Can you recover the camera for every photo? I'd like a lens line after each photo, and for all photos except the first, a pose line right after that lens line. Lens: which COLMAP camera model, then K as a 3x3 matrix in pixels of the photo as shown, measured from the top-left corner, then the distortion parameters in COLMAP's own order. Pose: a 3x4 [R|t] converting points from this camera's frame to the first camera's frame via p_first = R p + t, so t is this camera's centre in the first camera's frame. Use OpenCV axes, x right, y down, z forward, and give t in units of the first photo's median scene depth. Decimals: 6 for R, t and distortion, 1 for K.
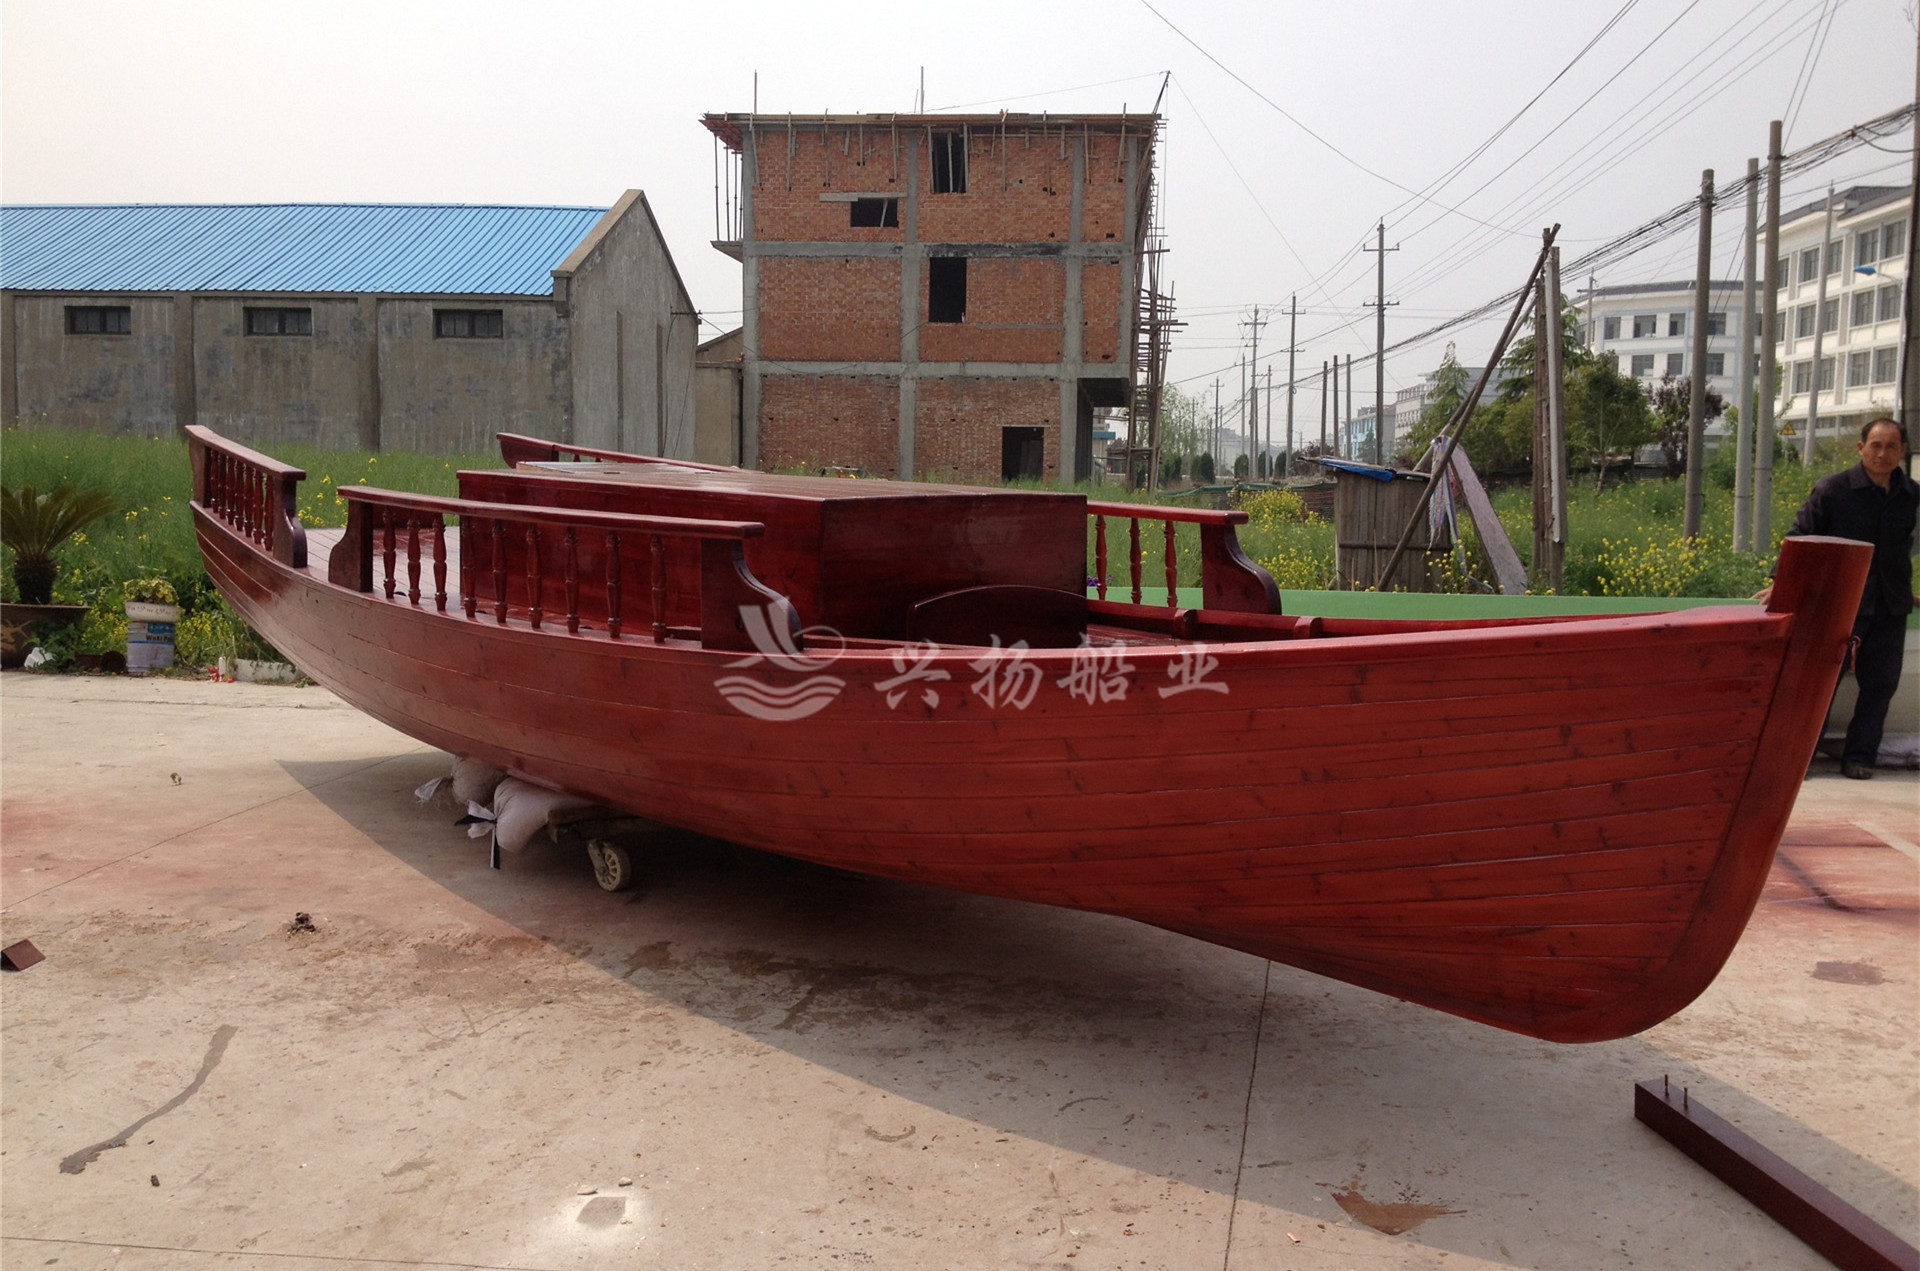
lens RADIAL K [[1951.3, 0, 960.0], [0, 1951.3, 635.5], [0, 0, 1]] dist [0.174864, -0.466382]
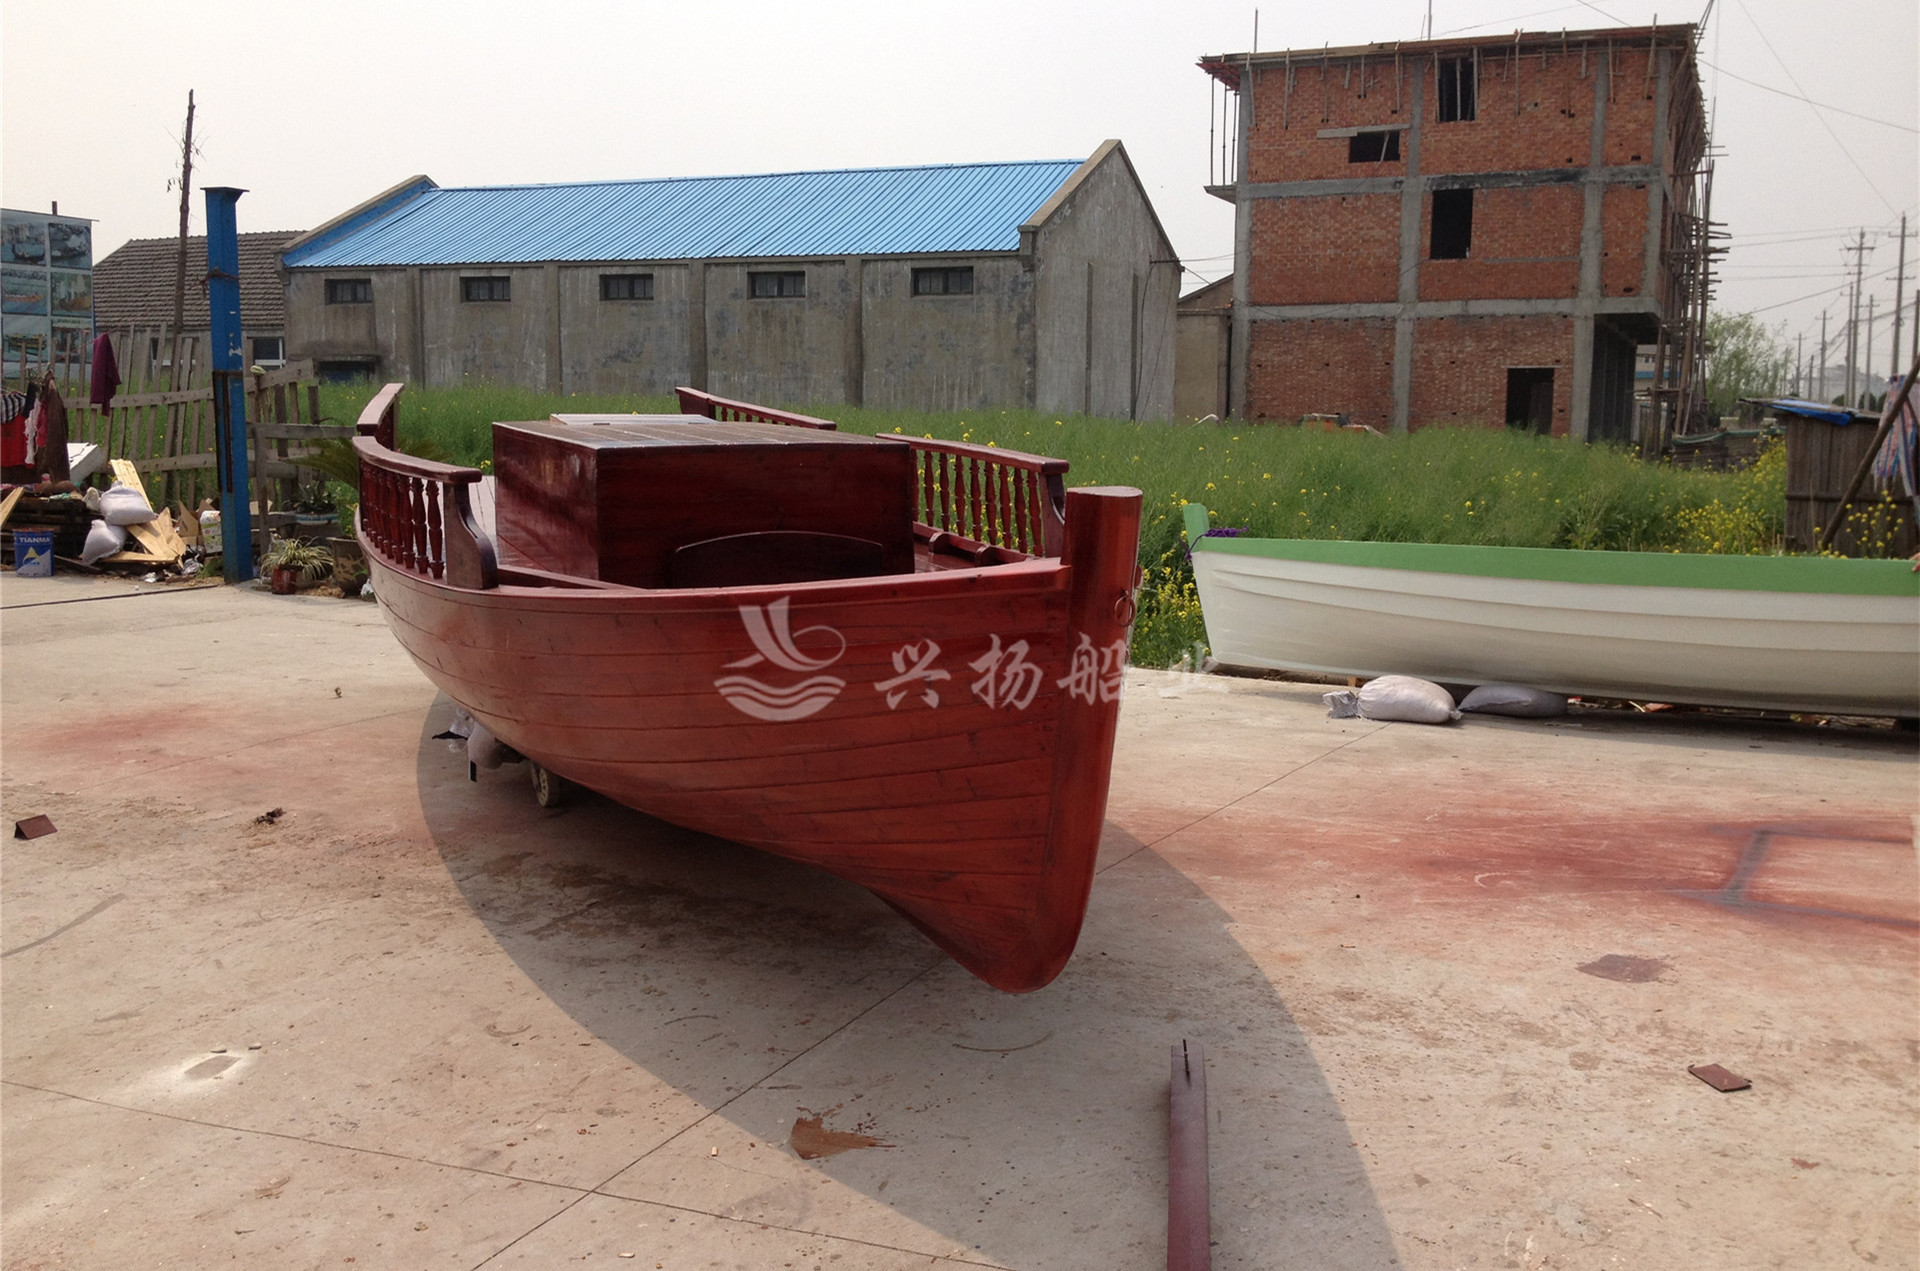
lens RADIAL K [[1955.8, 0, 954.5], [0, 1955.8, 668.1], [0, 0, 1]] dist [0.193542, -0.544752]
pose [[0.945125, 0.034929, -0.324836, 0.103369], [-0.021191, 0.998729, 0.045735, -0.000836], [0.326021, -0.036342, 0.944664, 0.008595]]
